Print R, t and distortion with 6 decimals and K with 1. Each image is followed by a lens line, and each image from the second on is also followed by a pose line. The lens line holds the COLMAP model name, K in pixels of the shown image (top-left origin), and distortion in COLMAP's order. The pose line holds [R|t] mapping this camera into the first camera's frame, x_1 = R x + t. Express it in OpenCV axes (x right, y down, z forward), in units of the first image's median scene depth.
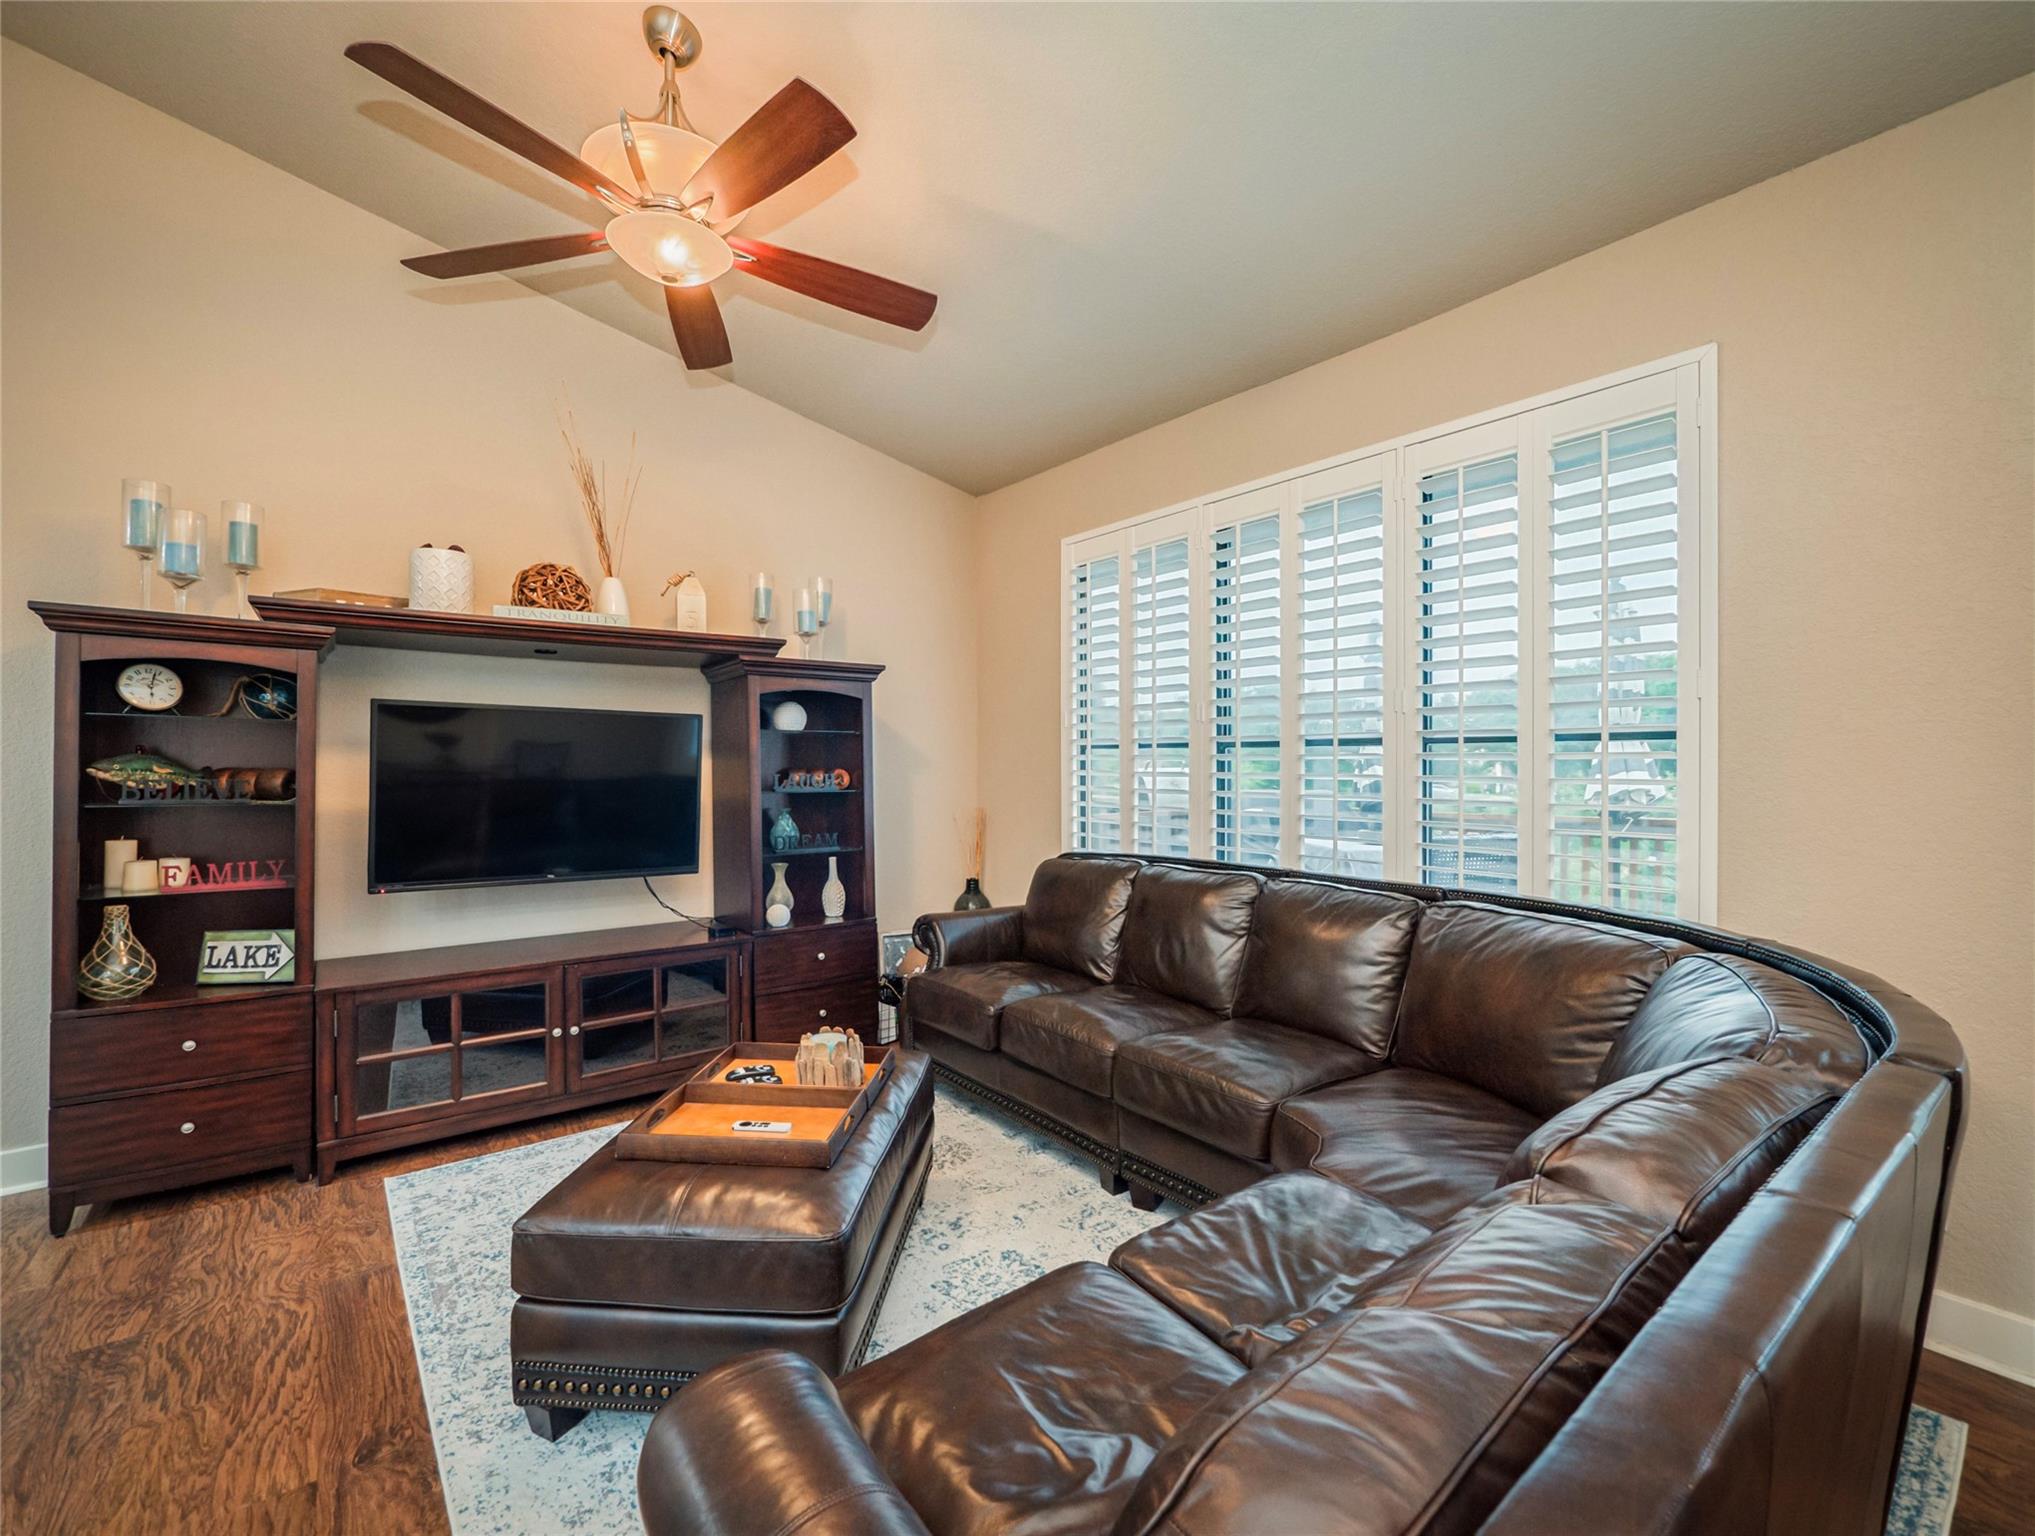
lens RADIAL K [[881.9, 0, 1012.7], [0, 881.9, 770.1], [0, 0, 1]] dist [-0.014569, 0.000348]
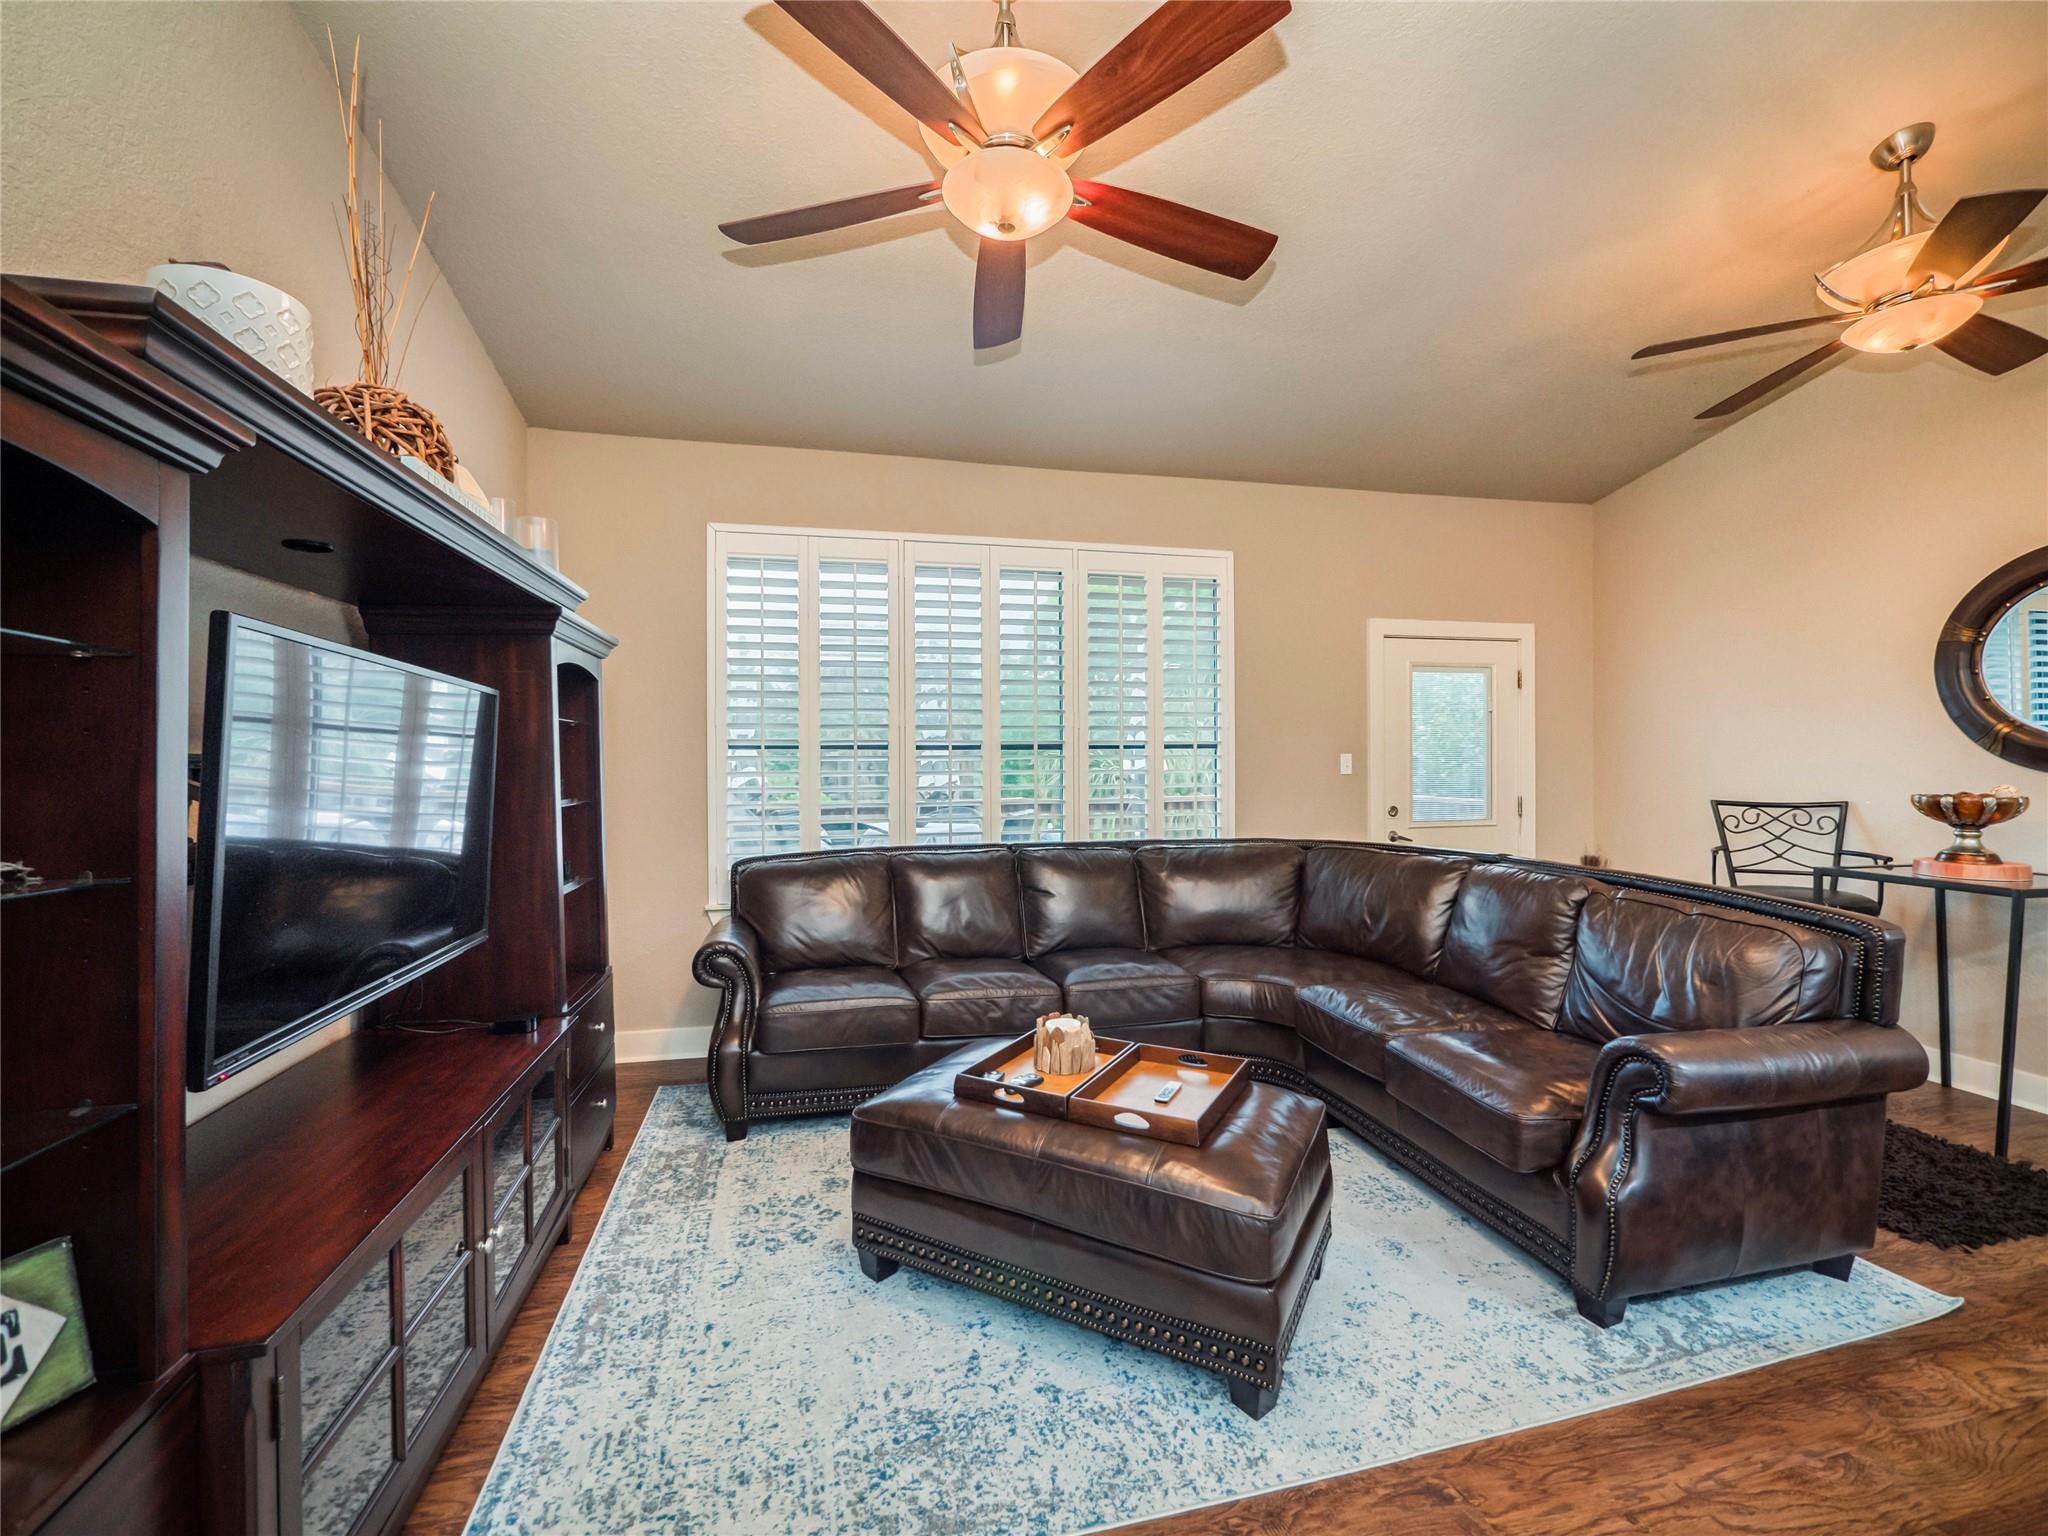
lens RADIAL K [[861.2, 0, 1014.1], [0, 861.2, 763.8], [0, 0, 1]] dist [-0.006773, 0.000284]
pose [[0.418794, -0.002908, 0.908076, -0.888103], [0.014658, 0.999886, -0.003557, -0.001709], [-0.907963, 0.014800, 0.418789, 0.467542]]
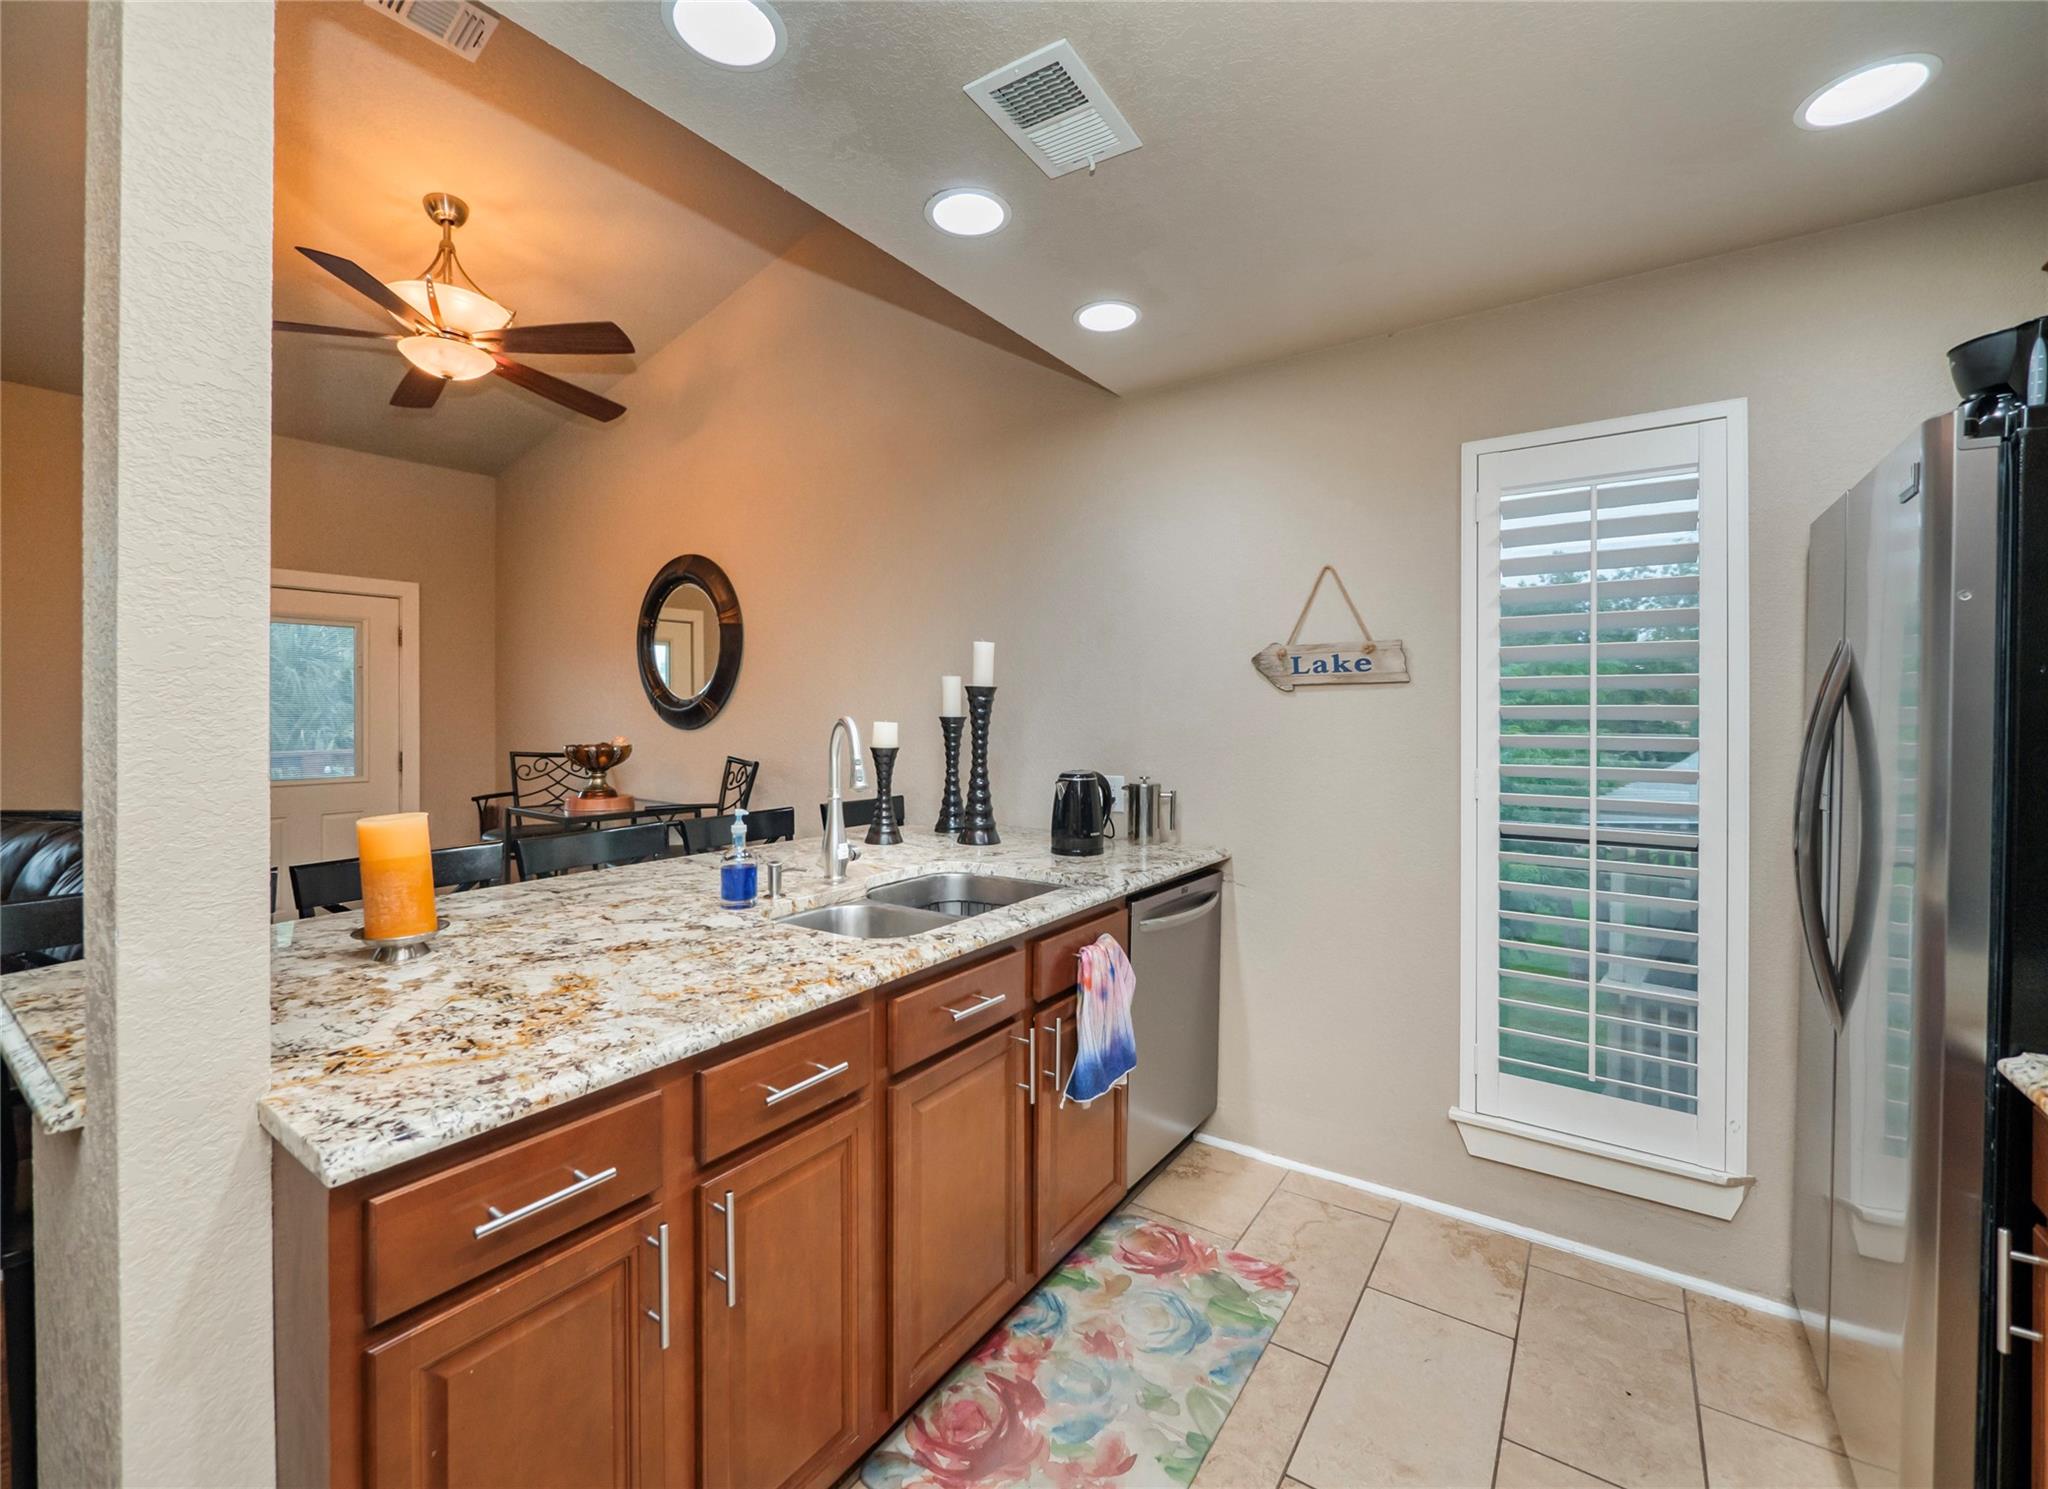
lens RADIAL K [[857.0, 0, 1021.3], [0, 857.0, 715.0], [0, 0, 1]] dist [-0.009775, 0.001959]
pose [[-0.298065, -0.000420, 0.954545, -0.928514], [0.013406, 0.999899, 0.004626, 0.005751], [-0.954451, 0.014176, -0.298030, -0.353970]]
